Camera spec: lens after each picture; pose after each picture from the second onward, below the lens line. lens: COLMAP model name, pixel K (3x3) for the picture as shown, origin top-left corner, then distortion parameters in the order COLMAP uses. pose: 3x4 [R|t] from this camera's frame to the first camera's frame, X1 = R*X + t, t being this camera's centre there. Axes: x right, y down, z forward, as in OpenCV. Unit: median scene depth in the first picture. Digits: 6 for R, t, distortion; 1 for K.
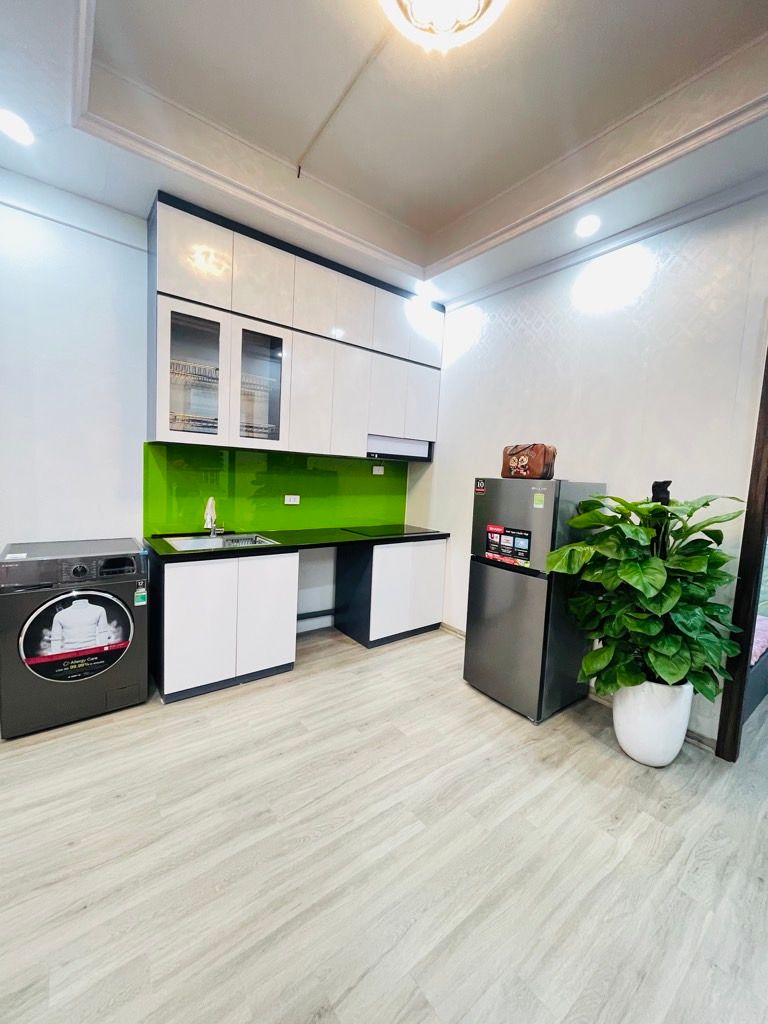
lens RADIAL K [[404.6, 0, 384.0], [0, 404.6, 512.0], [0, 0, 1]] dist [0.000038, -0.000055]
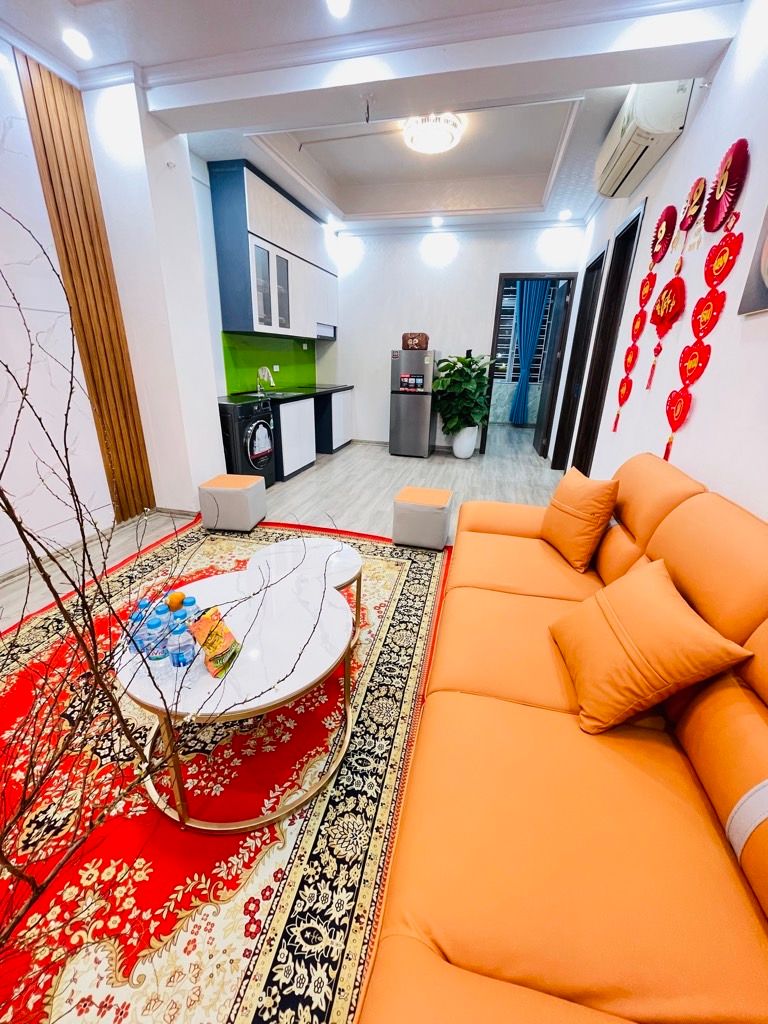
lens RADIAL K [[413.0, 0, 382.4], [0, 413.0, 510.2], [0, 0, 1]] dist [0.001197, 0.000334]
pose [[0.790033, -0.242141, 0.563220, -1.349703], [0.072395, 0.949115, 0.306496, 0.042895], [-0.608775, -0.201367, 0.767362, -0.820801]]
